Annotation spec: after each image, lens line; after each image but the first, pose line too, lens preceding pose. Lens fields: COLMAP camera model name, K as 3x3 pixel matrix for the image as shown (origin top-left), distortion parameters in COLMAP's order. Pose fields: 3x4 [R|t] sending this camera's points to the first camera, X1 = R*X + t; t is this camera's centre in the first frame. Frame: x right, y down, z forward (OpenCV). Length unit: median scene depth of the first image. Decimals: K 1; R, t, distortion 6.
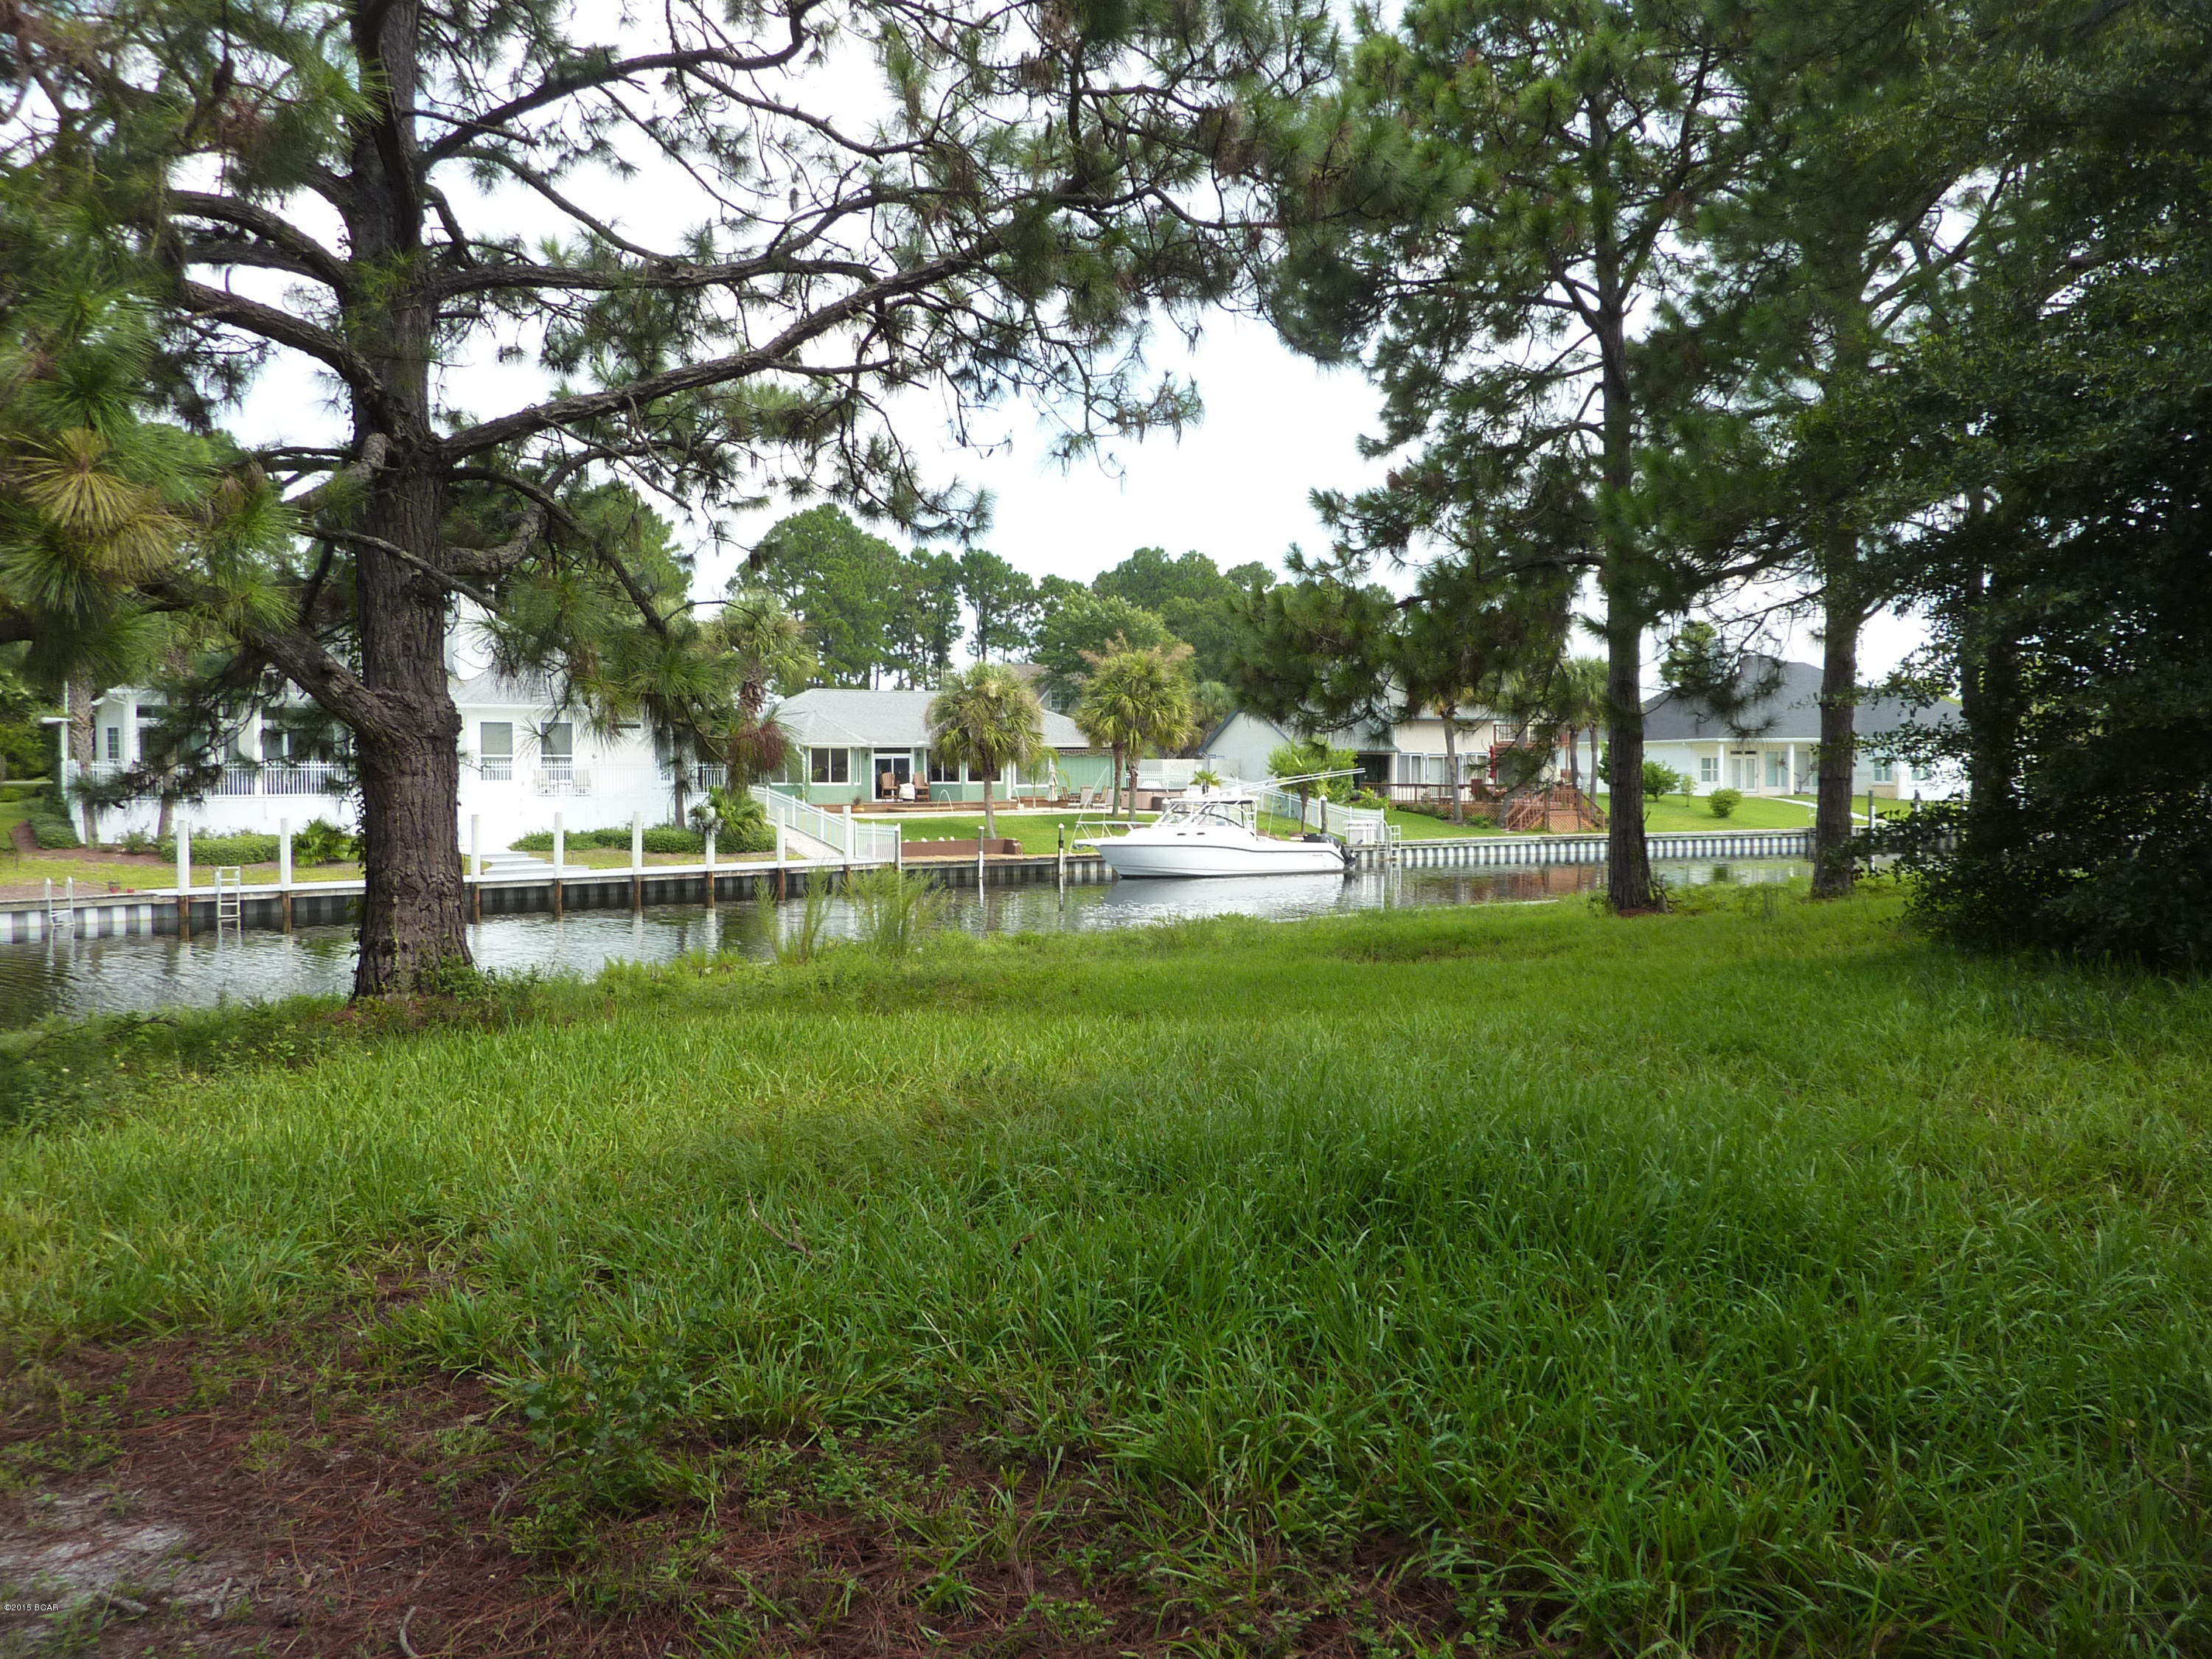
lens RADIAL K [[1610.9, 0, 1108.0], [0, 1610.9, 820.0], [0, 0, 1]] dist [-0.023493, -0.006346]
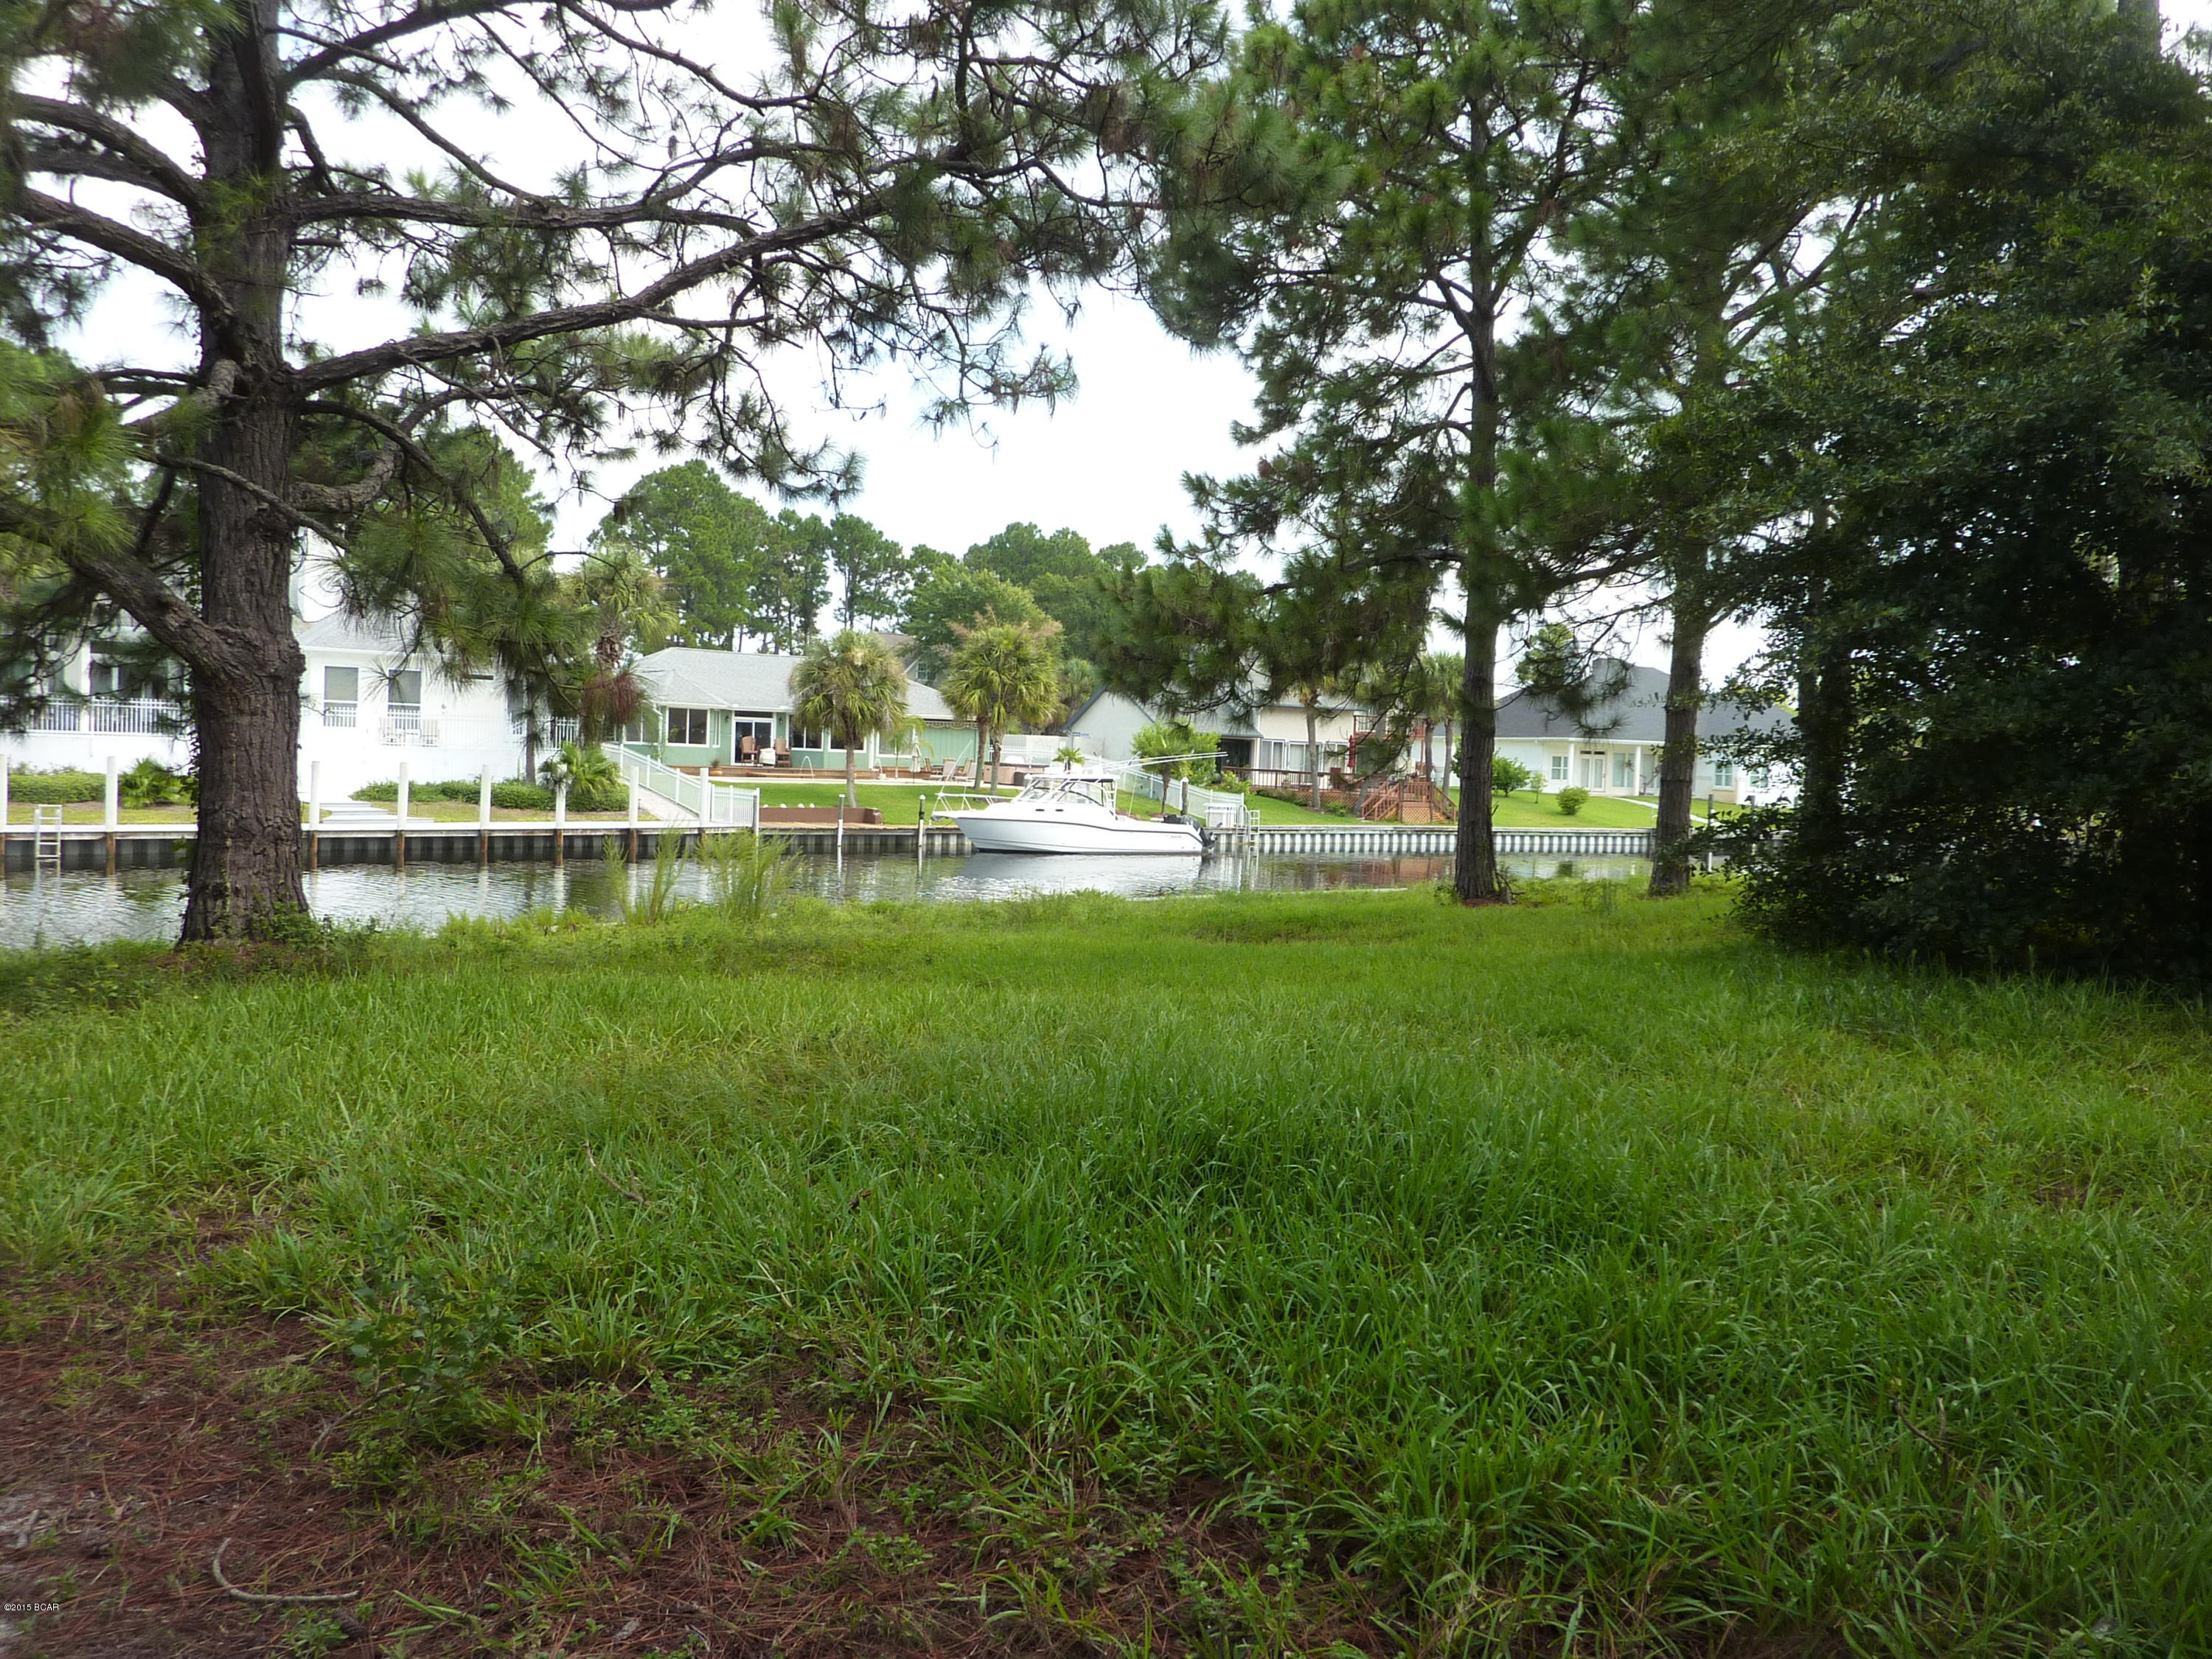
lens RADIAL K [[1610.9, 0, 1097.7], [0, 1610.9, 817.1], [0, 0, 1]] dist [-0.023493, -0.006346]
pose [[0.996079, 0.038919, 0.079447, 0.001642], [-0.039924, 0.999141, 0.011102, 0.002204], [-0.078947, -0.014230, 0.996777, -0.005021]]
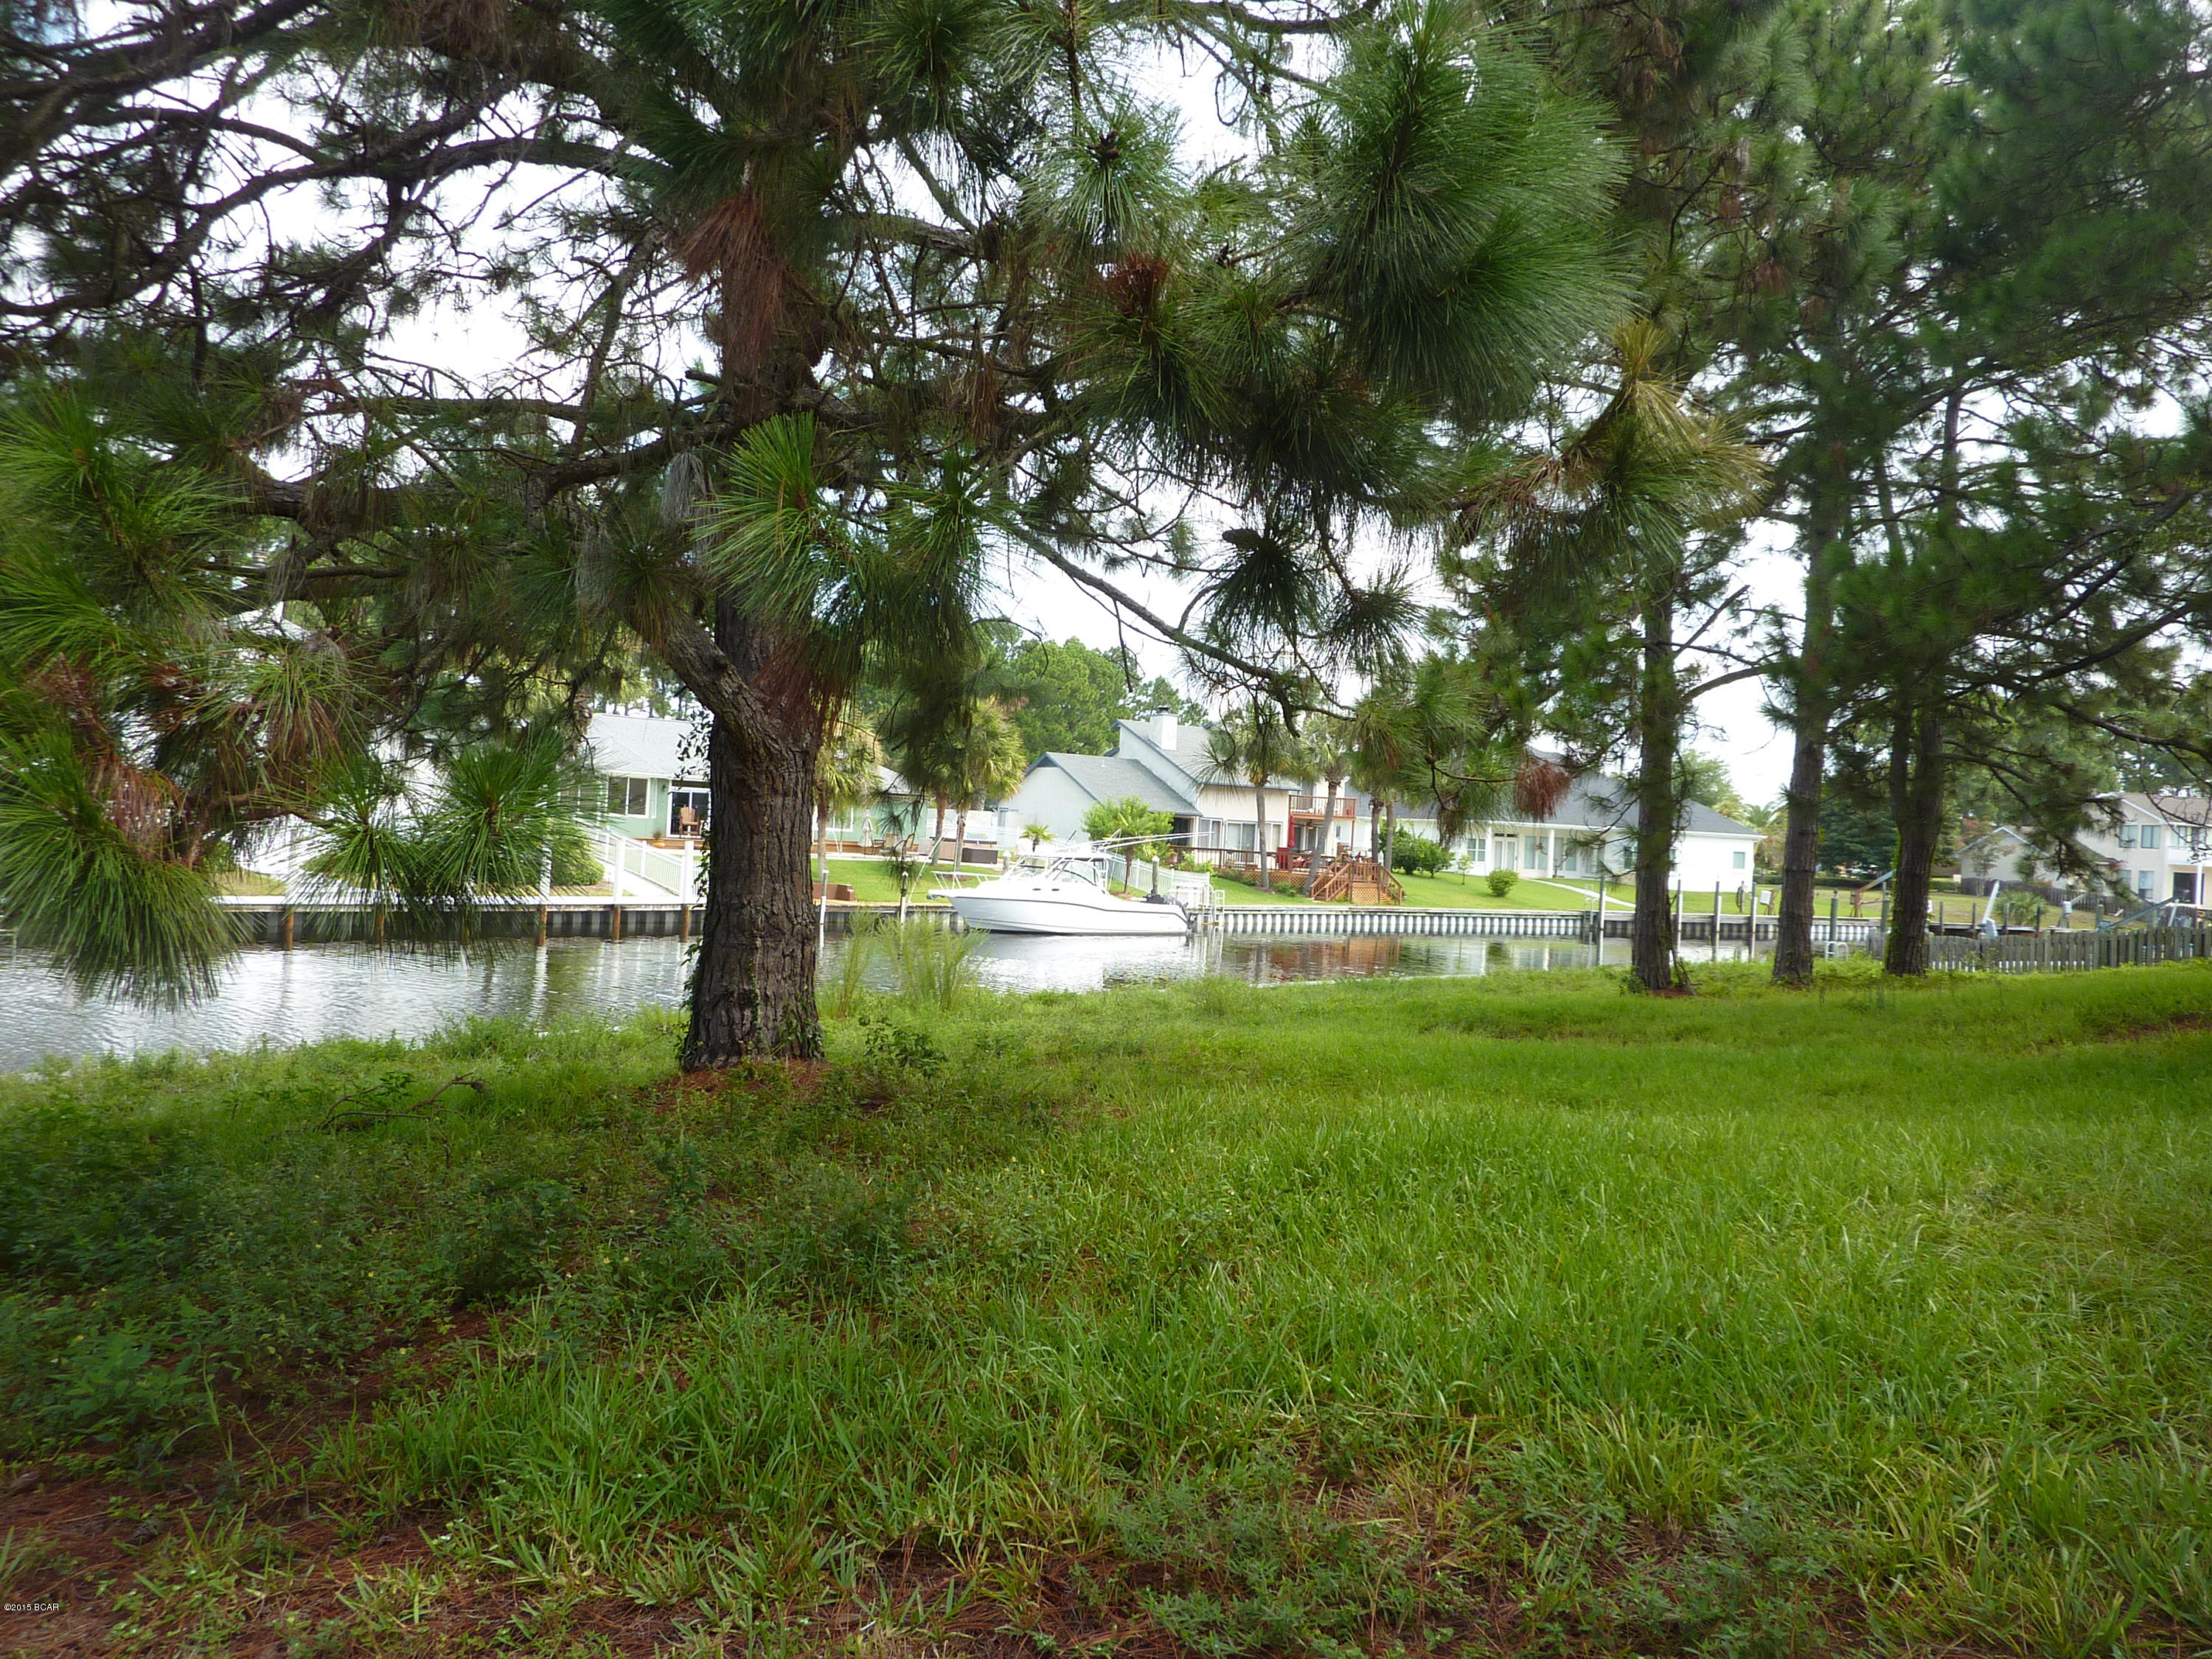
lens RADIAL K [[1610.9, 0, 1108.8], [0, 1610.9, 828.7], [0, 0, 1]] dist [-0.023493, -0.006346]
pose [[0.980395, 0.056372, 0.188809, -0.368979], [-0.051115, 0.998161, -0.032600, 0.007345], [-0.190299, 0.022310, 0.981473, 0.120027]]
